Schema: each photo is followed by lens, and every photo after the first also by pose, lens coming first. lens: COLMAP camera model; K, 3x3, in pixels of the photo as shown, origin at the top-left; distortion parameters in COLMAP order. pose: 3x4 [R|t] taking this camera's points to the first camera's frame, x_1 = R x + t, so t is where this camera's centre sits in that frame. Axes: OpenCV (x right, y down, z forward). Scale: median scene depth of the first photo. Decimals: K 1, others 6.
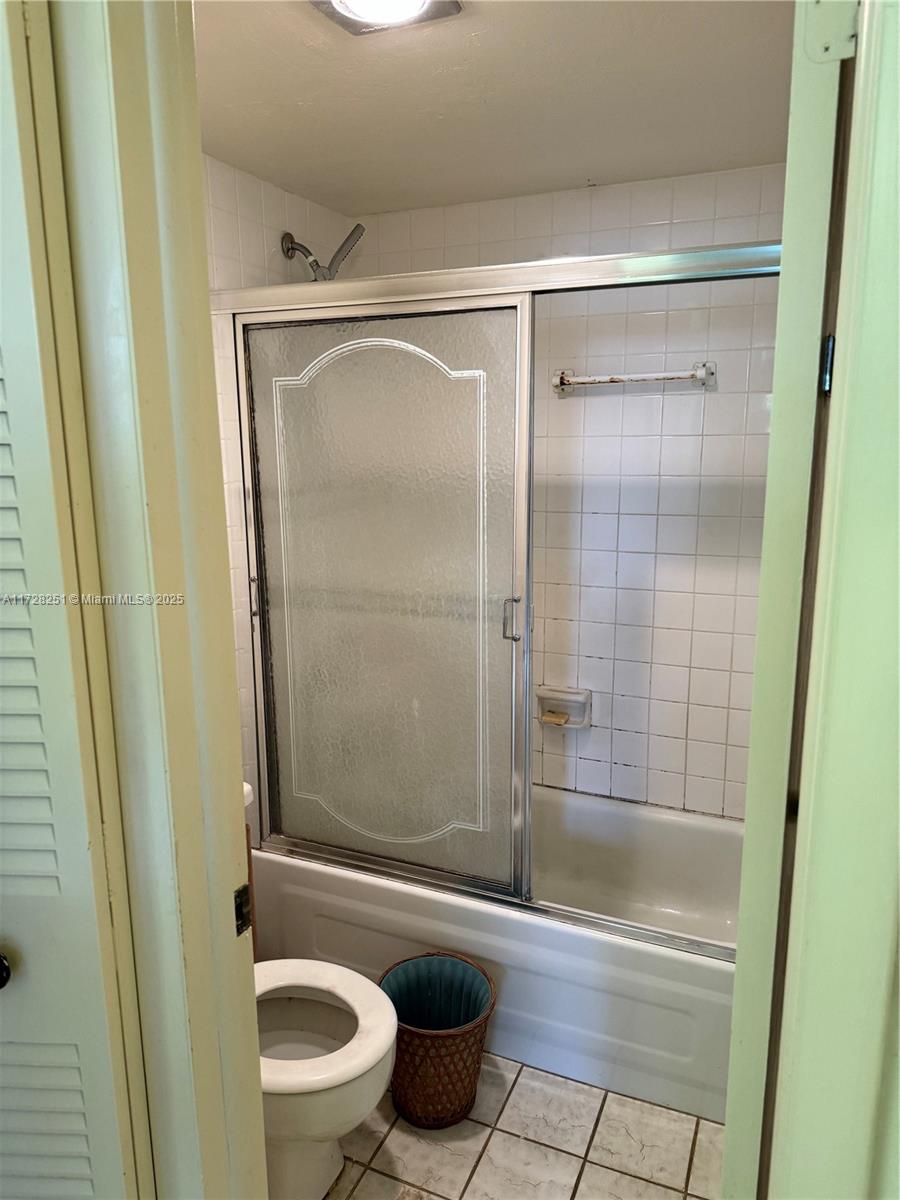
lens RADIAL K [[833.3, 0, 442.7], [0, 833.3, 597.0], [0, 0, 1]] dist [0.079435, -0.100799]
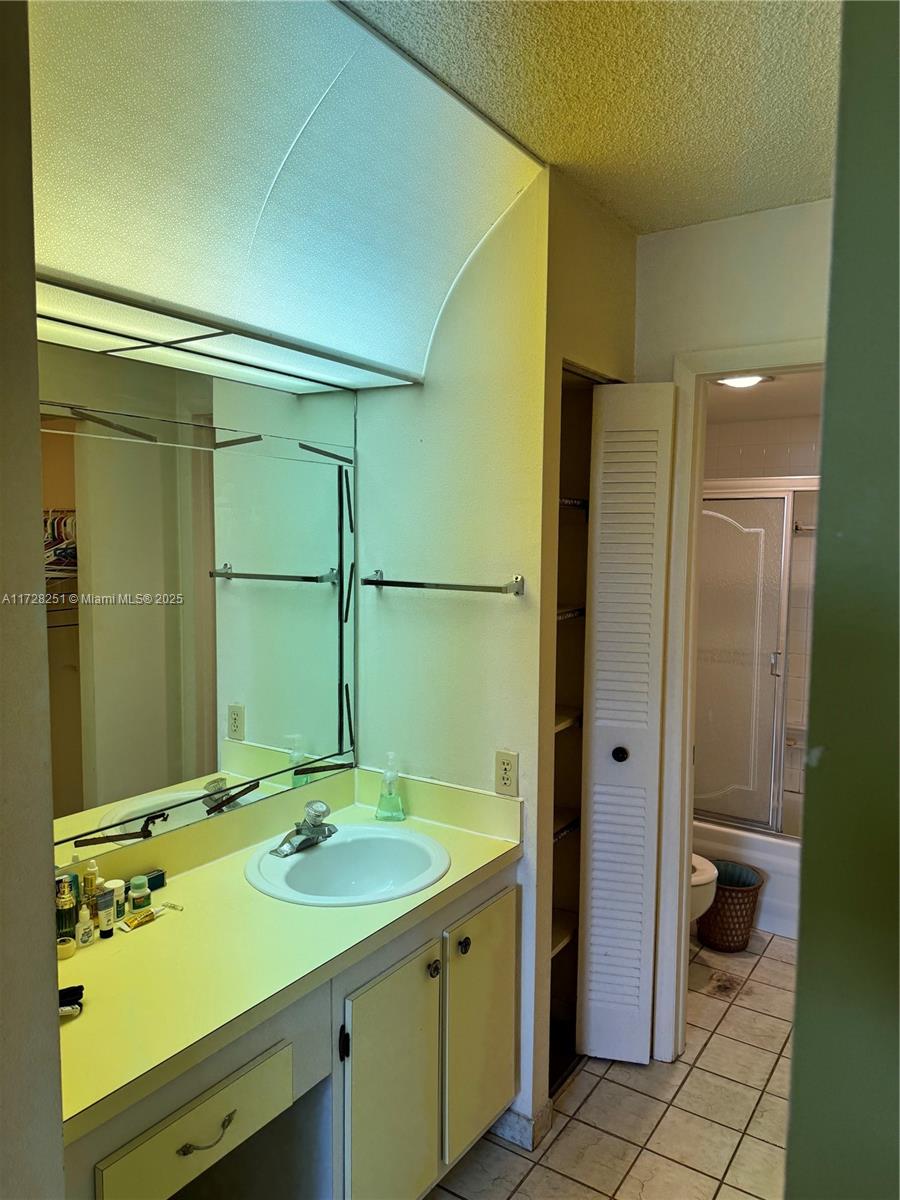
lens RADIAL K [[833.3, 0, 442.7], [0, 833.3, 597.0], [0, 0, 1]] dist [0.079435, -0.100799]
pose [[0.982727, 0.036171, -0.181493, -0.300025], [-0.056882, 0.992276, -0.110240, 0.124490], [0.176104, 0.118659, 0.977194, -0.916266]]
